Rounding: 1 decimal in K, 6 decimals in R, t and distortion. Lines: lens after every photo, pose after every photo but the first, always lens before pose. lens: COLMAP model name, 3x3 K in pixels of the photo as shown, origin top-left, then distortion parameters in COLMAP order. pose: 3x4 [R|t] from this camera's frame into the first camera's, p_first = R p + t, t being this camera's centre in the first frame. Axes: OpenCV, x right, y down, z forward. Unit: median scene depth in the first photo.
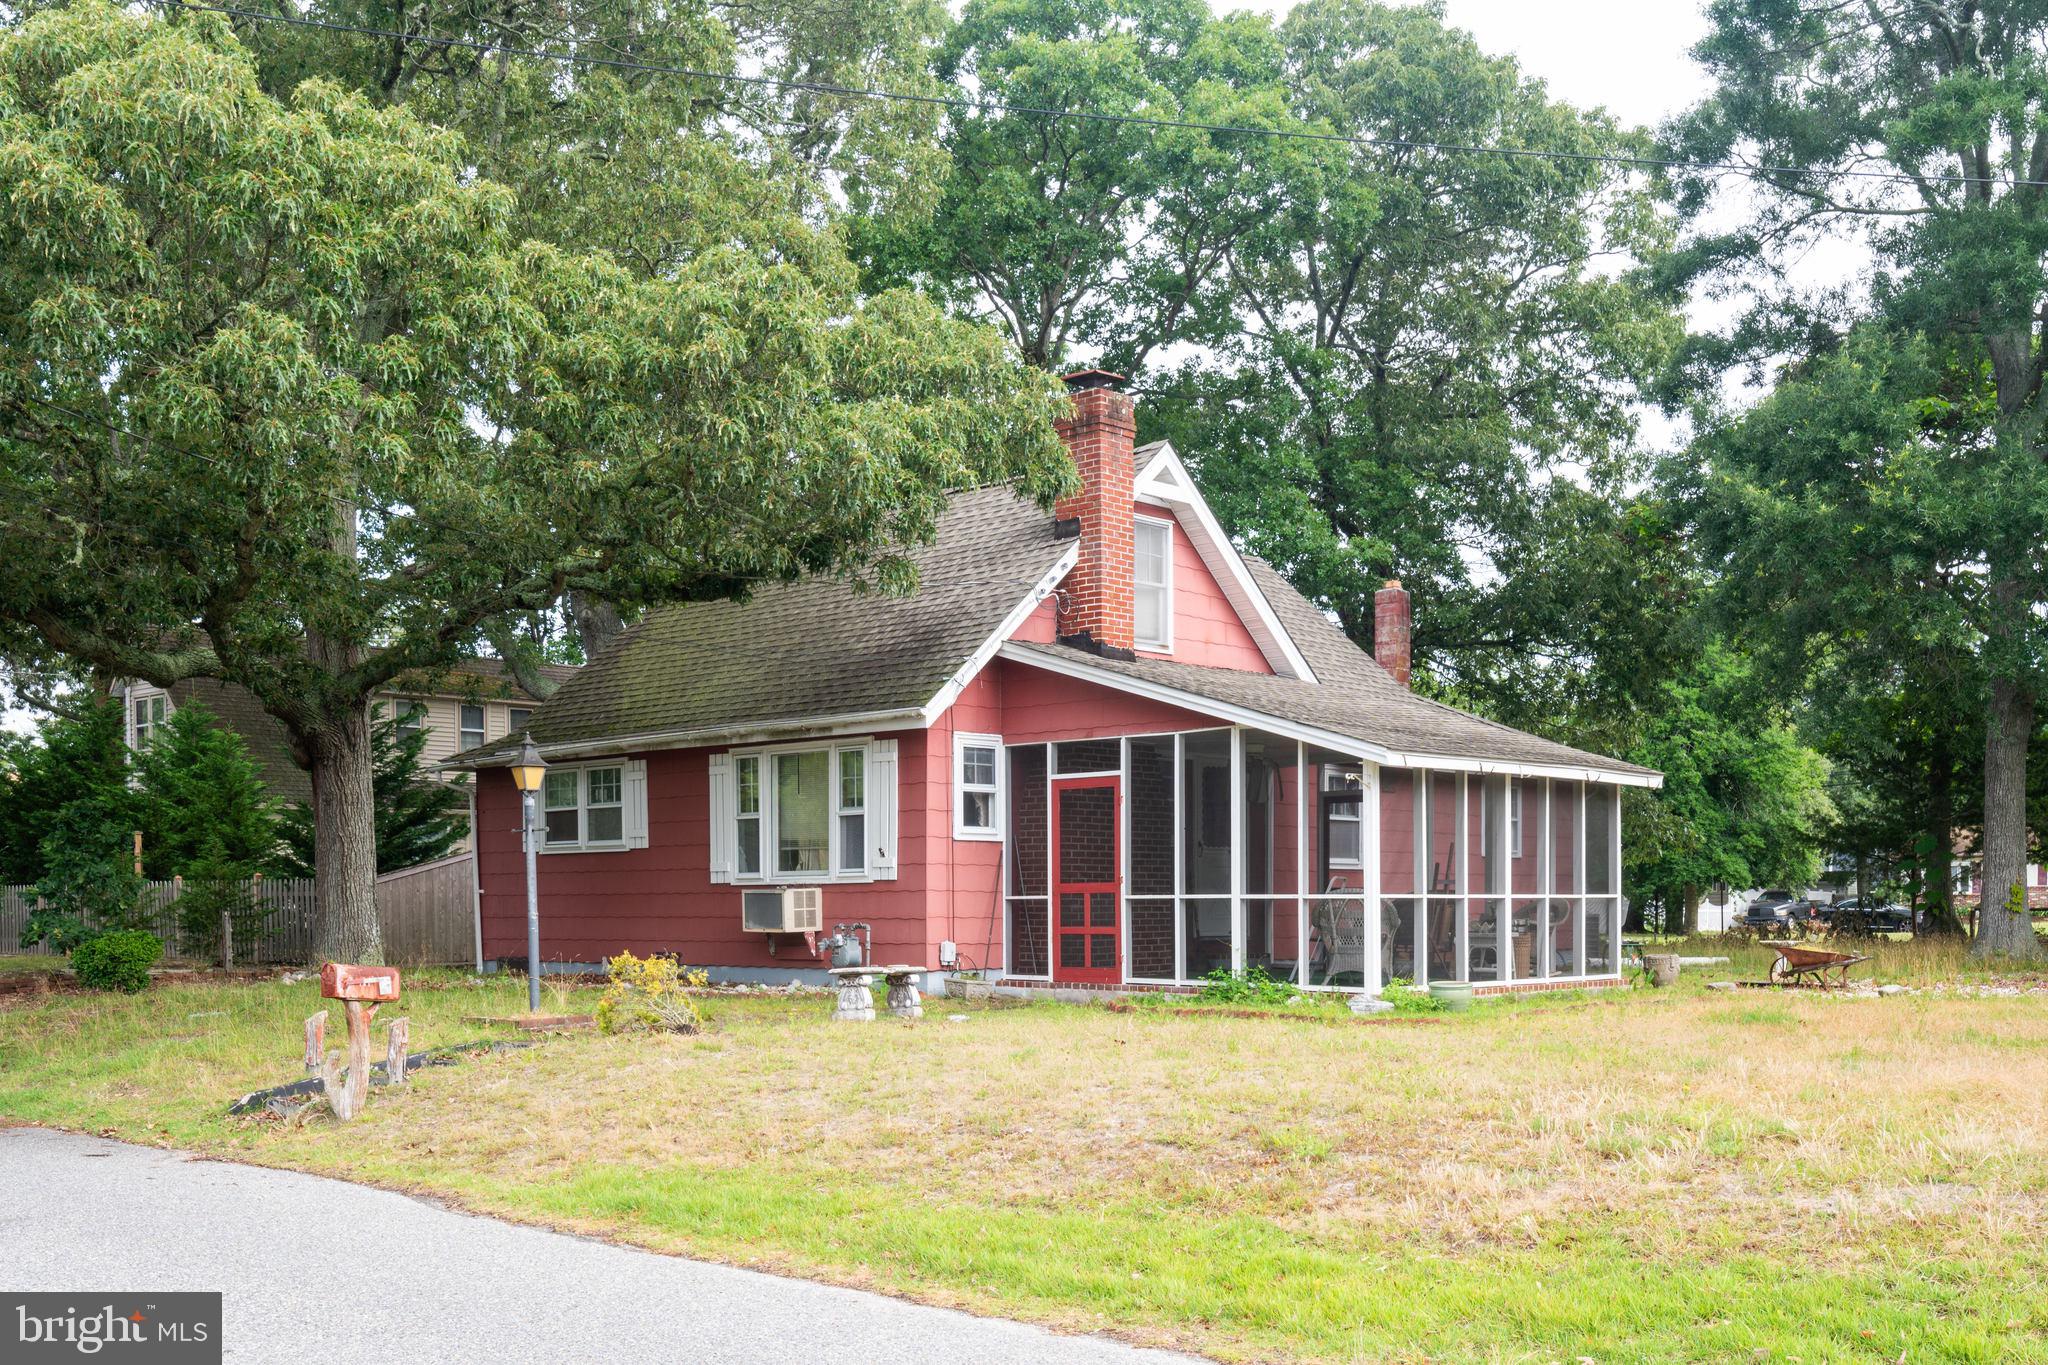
lens RADIAL K [[2077.2, 0, 1024.9], [0, 2077.2, 679.2], [0, 0, 1]] dist [0.003307, 0.000000]
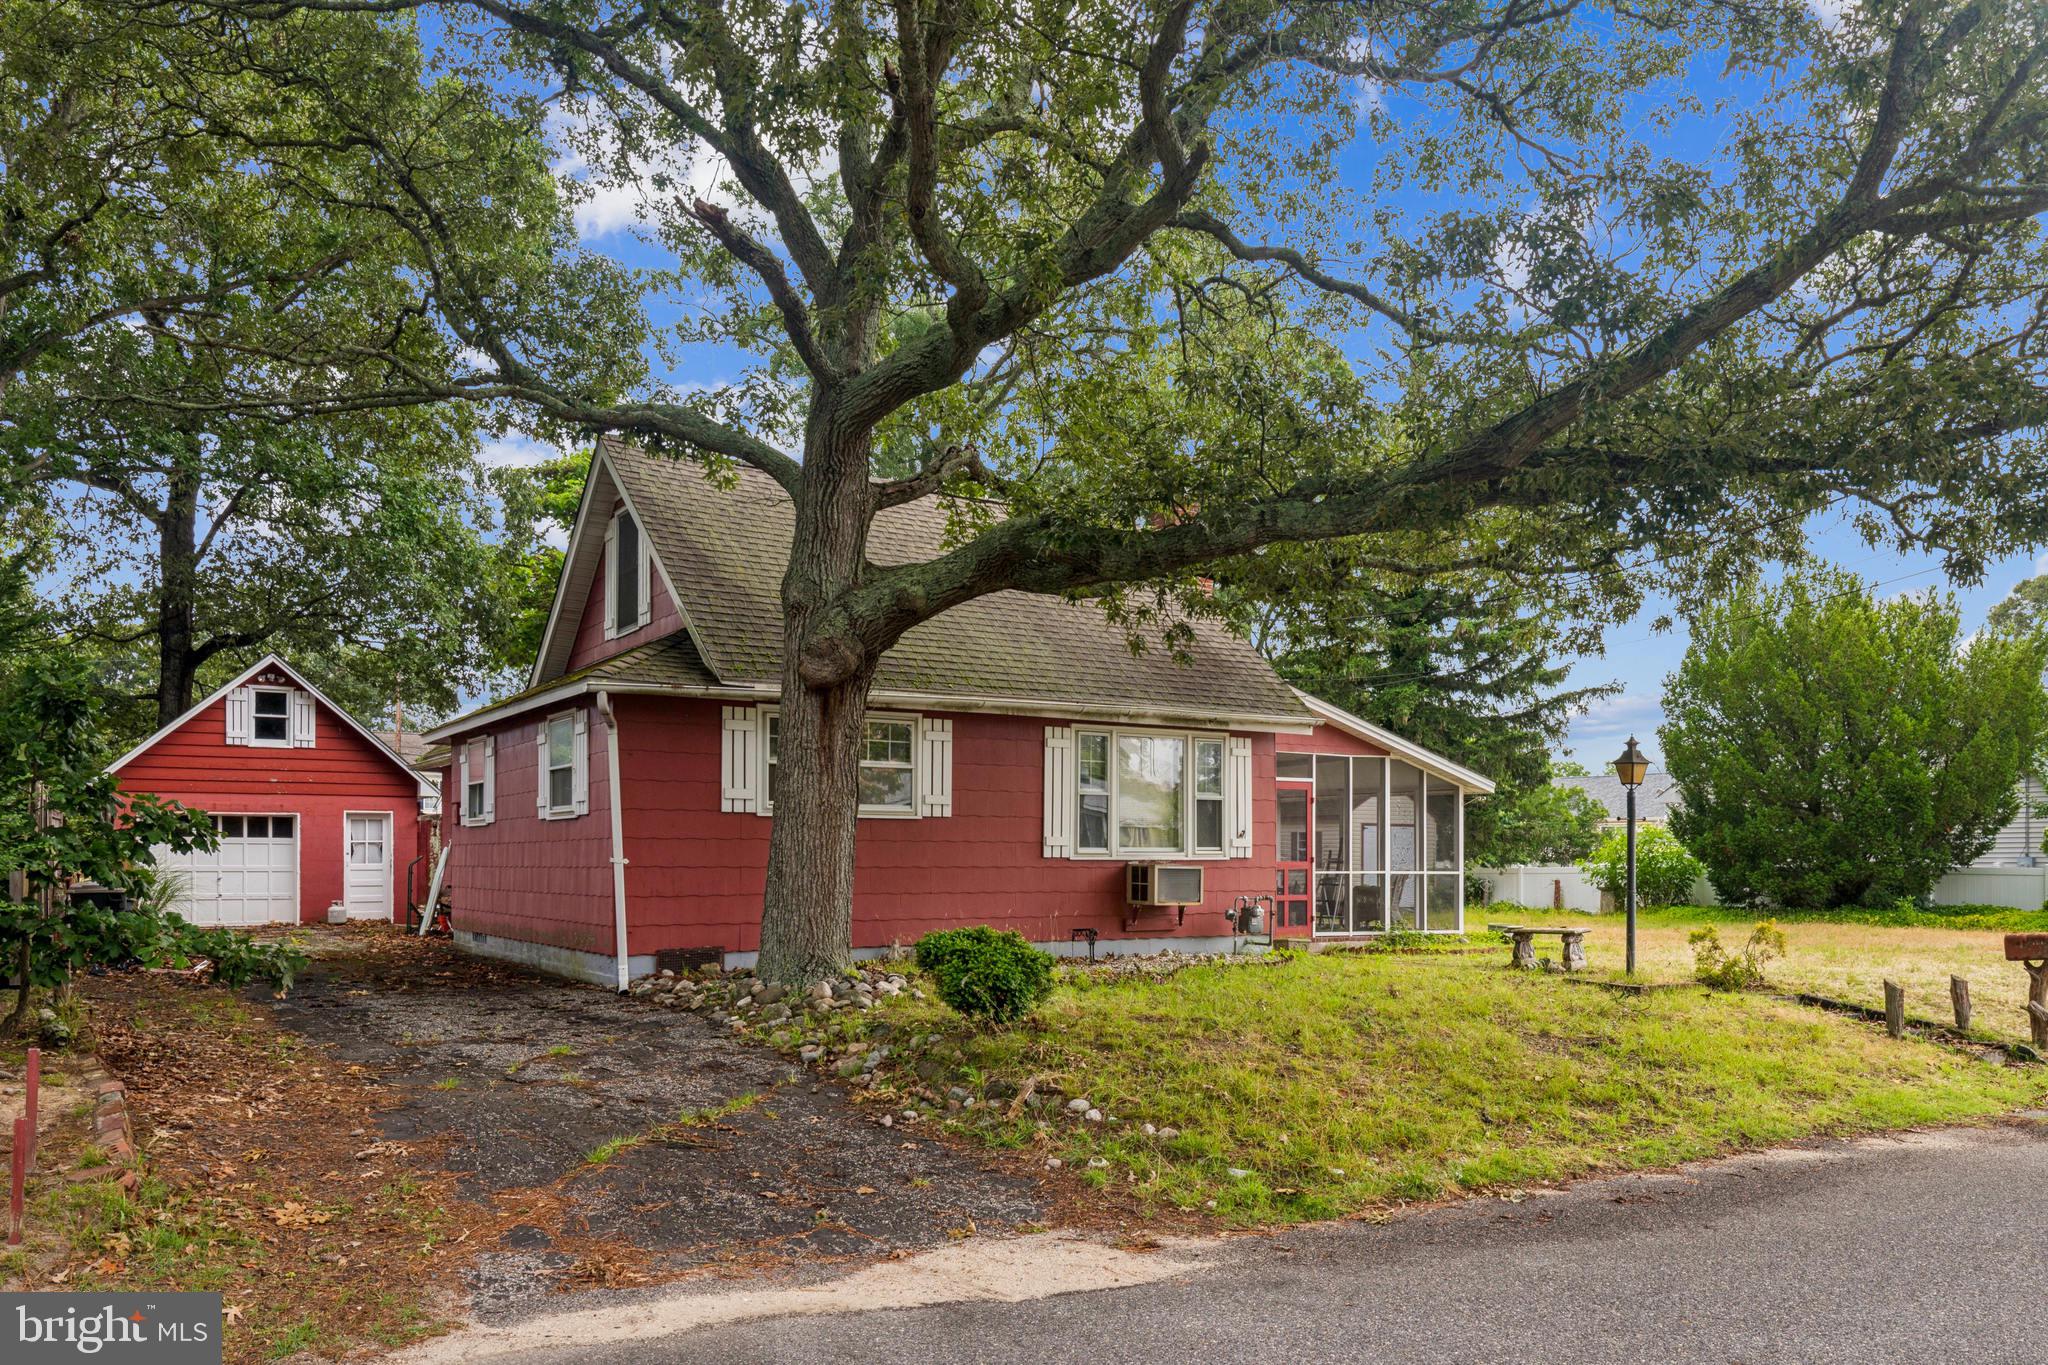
lens RADIAL K [[1428.5, 0, 1022.7], [0, 1428.5, 677.7], [0, 0, 1]] dist [0.000328, -0.000033]
pose [[0.254301, 0.126477, 0.958819, -0.868841], [-0.107522, 0.988963, -0.101936, 0.090579], [-0.961130, -0.077172, 0.265093, 0.903475]]
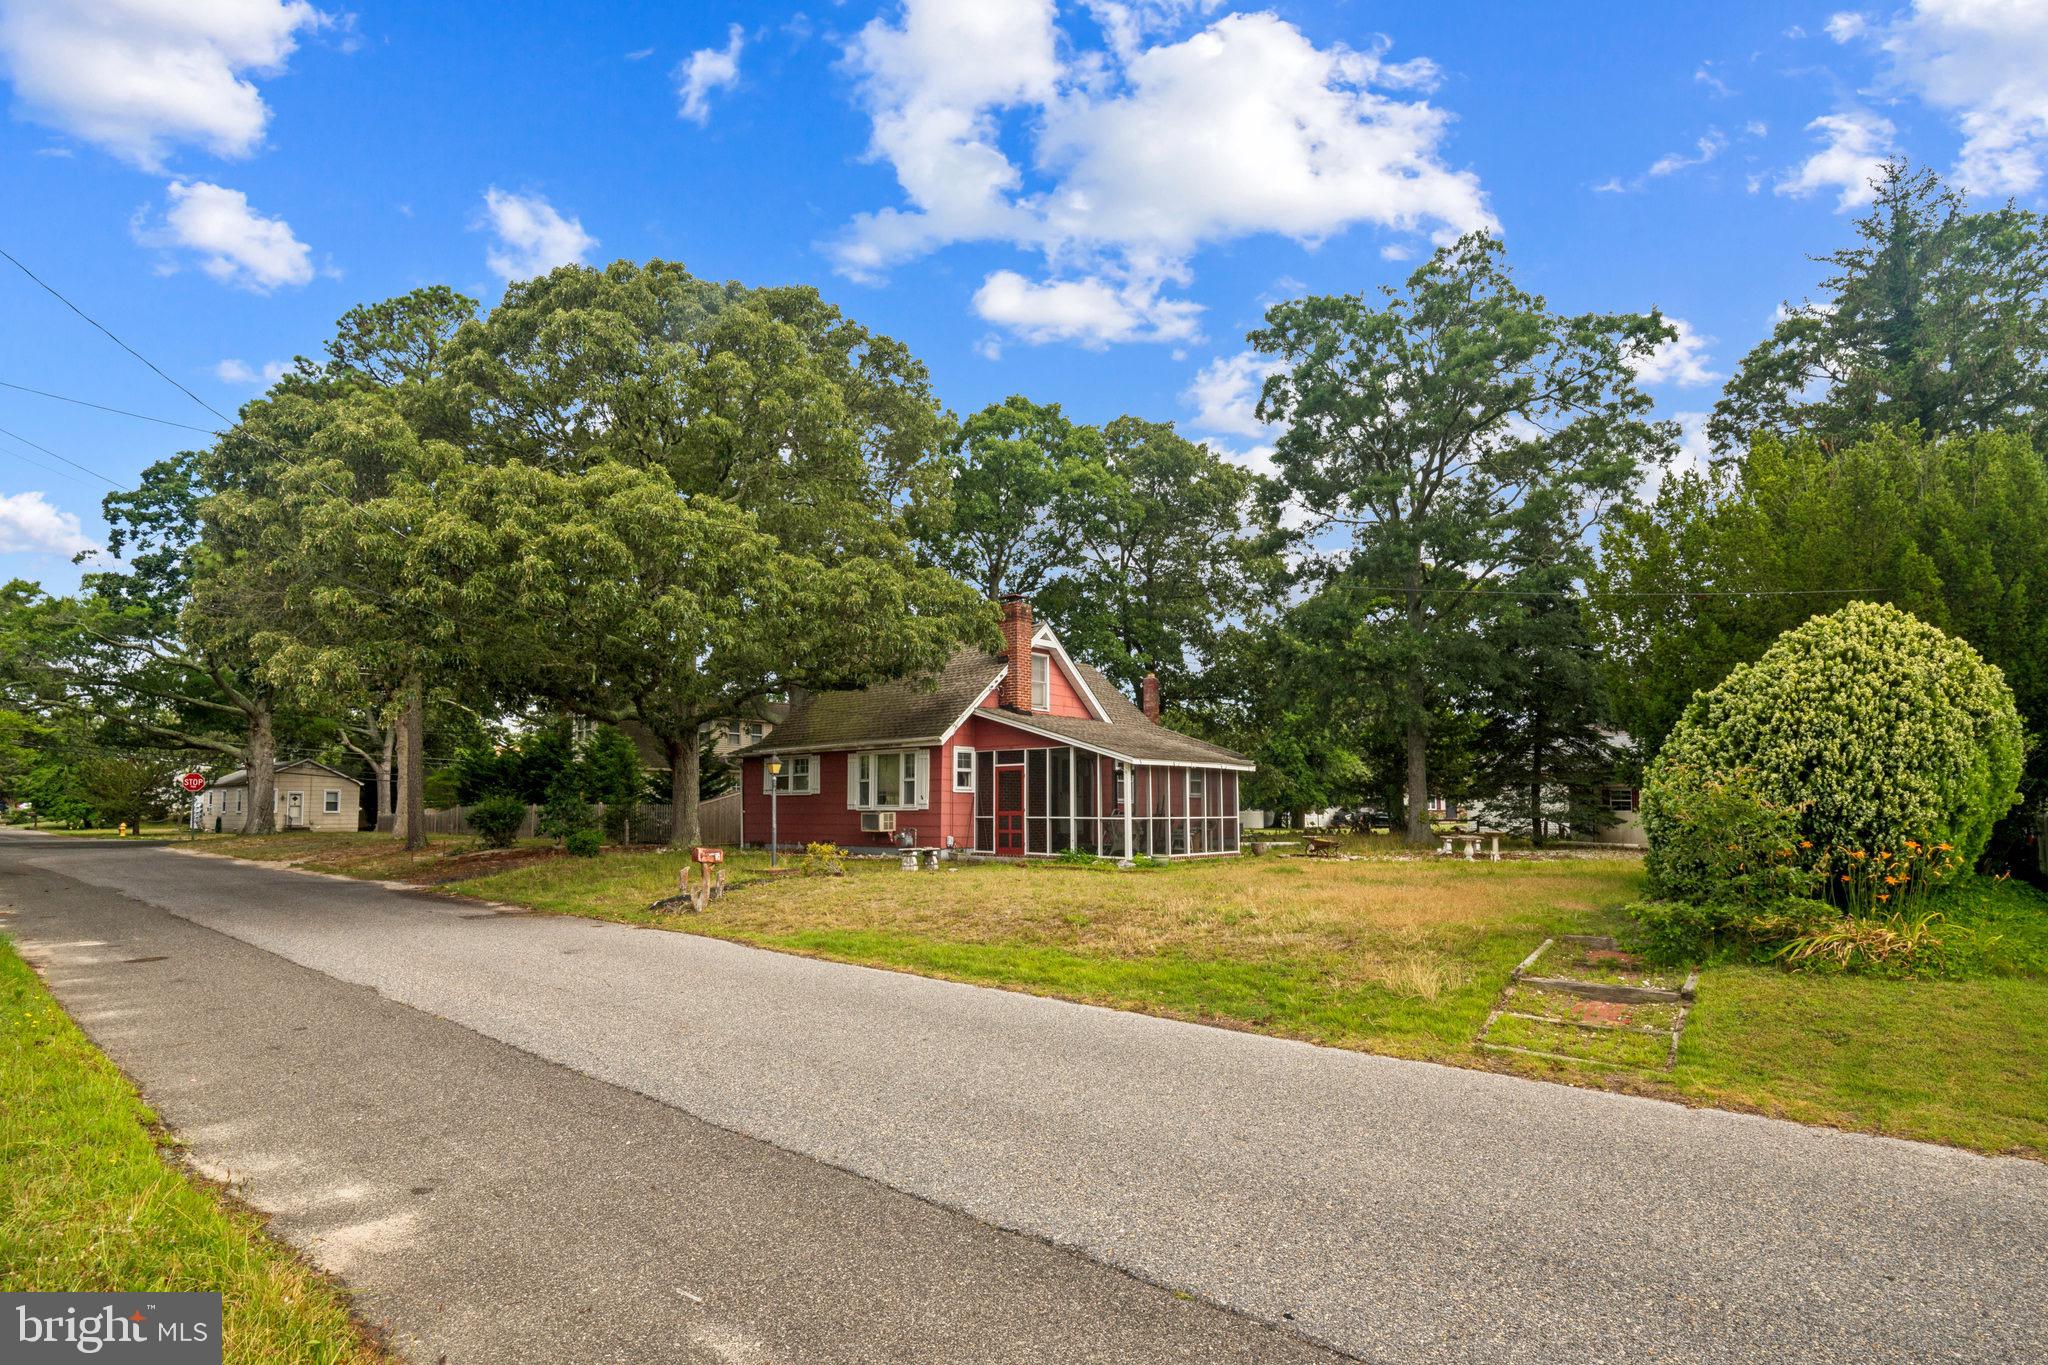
lens RADIAL K [[996.8, 0, 1034.4], [0, 996.8, 647.8], [0, 0, 1]] dist [-0.001583, -0.000010]
pose [[0.999149, 0.011267, 0.039682, 0.010643], [-0.009064, 0.998431, -0.055258, -0.023188], [-0.040243, 0.054851, 0.997683, -0.127312]]
